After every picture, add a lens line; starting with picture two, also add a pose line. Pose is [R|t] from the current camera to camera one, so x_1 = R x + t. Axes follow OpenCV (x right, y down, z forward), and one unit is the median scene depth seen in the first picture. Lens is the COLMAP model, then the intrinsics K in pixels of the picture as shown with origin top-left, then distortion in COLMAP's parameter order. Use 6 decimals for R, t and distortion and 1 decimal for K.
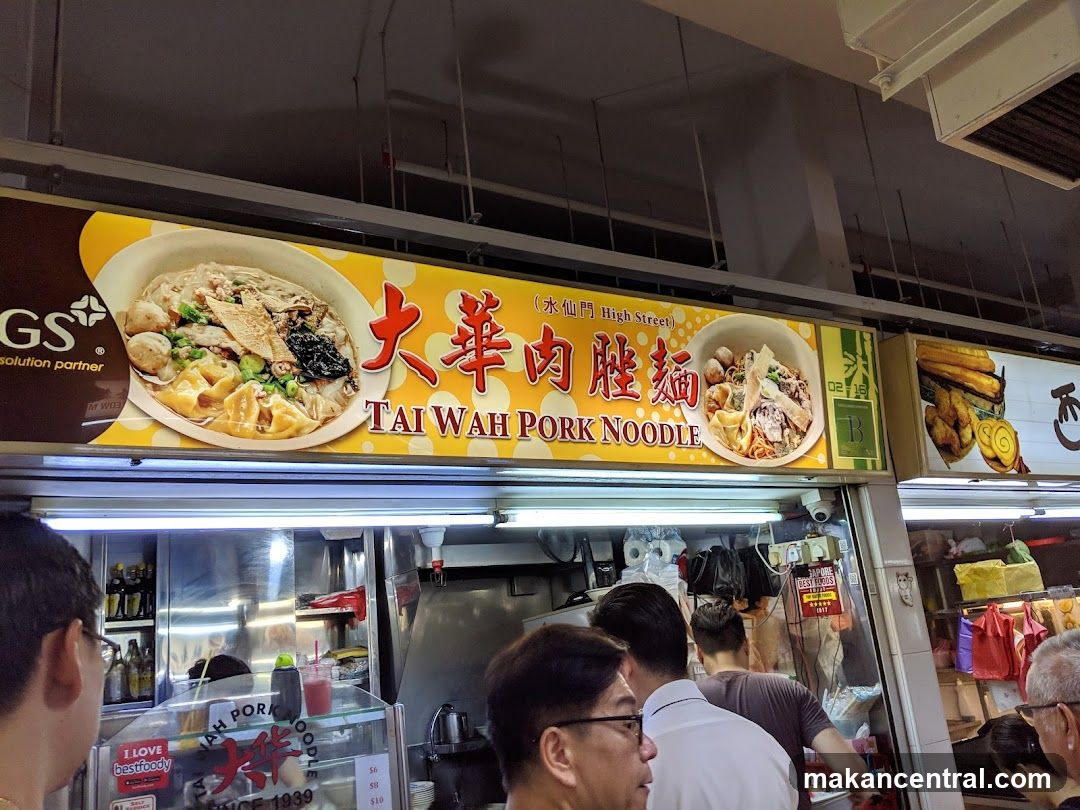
lens RADIAL K [[898.8, 0, 551.3], [0, 898.8, 405.7], [0, 0, 1]] dist [0.113697, -0.190053]
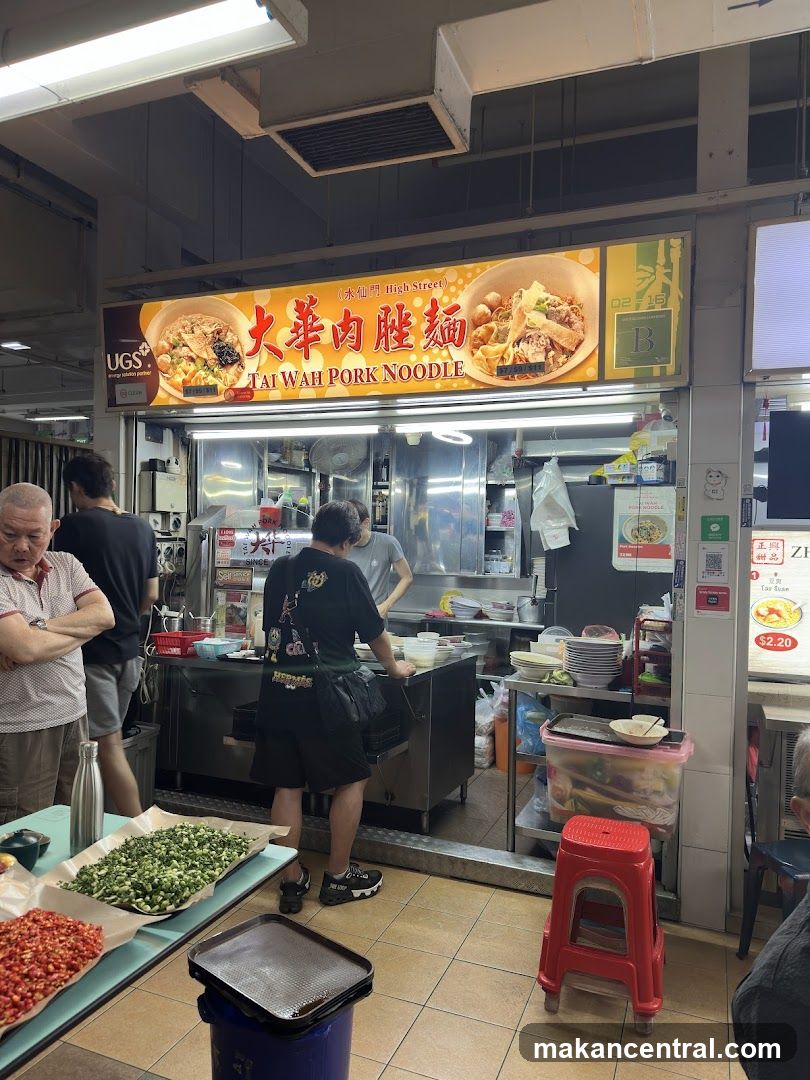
lens RADIAL K [[764.3, 0, 427.3], [0, 764.3, 556.3], [0, 0, 1]] dist [0.064336, -0.023924]
pose [[0.574619, 0.130609, -0.807932, 1.294768], [0.138981, 0.957274, 0.253597, 0.004373], [0.806534, -0.258009, 0.531916, 0.299016]]
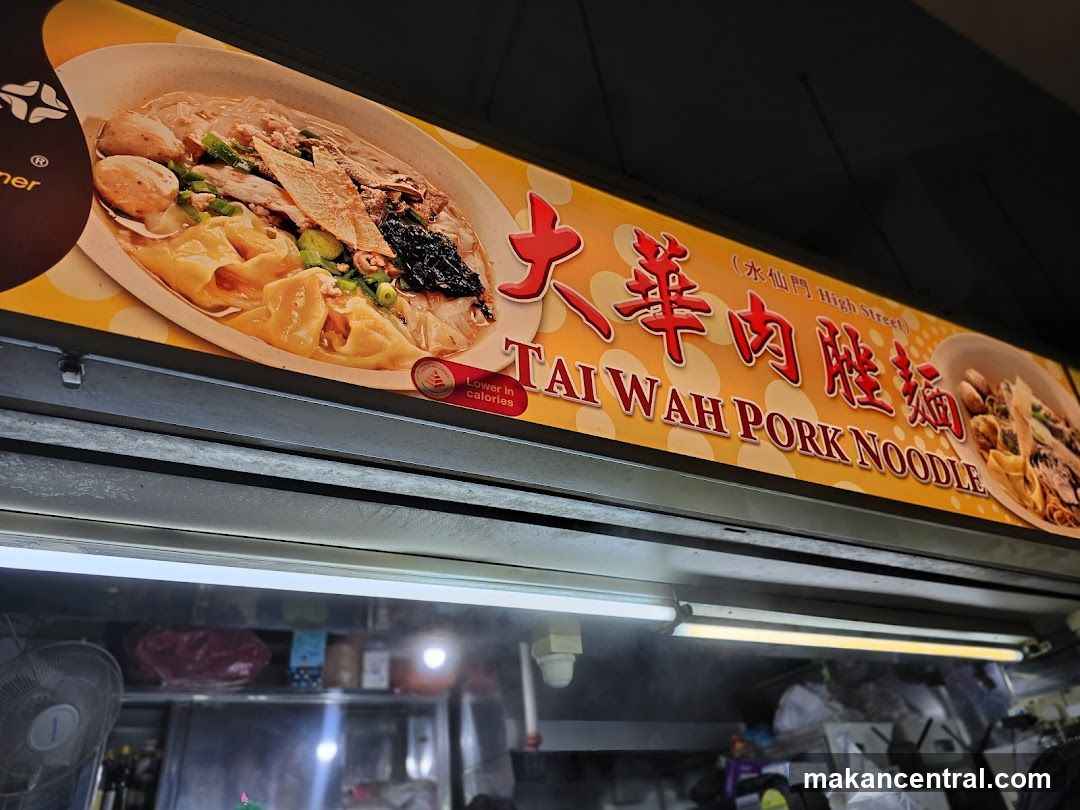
lens RADIAL K [[738.6, 0, 537.5], [0, 738.6, 392.0], [0, 0, 1]] dist [0.060479, -0.053146]
pose [[0.997978, -0.030119, -0.055977, -0.145849], [0.010735, 0.947831, -0.318594, 0.165821], [0.062653, 0.317348, 0.946237, 0.511698]]
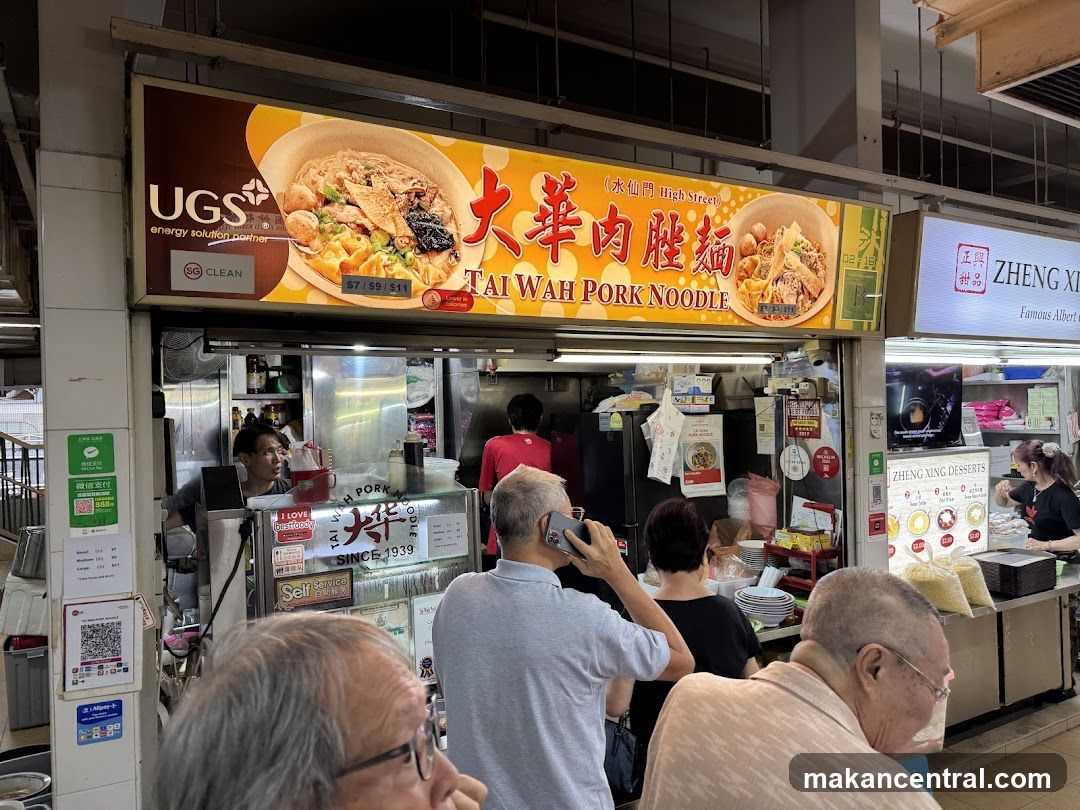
lens RADIAL K [[802.5, 0, 543.2], [0, 802.5, 406.2], [0, 0, 1]] dist [0.095740, -0.038024]
pose [[0.996037, 0.086208, -0.021877, -0.053072], [-0.076945, 0.958594, 0.274185, -0.125732], [0.044608, -0.271415, 0.961428, -0.102764]]
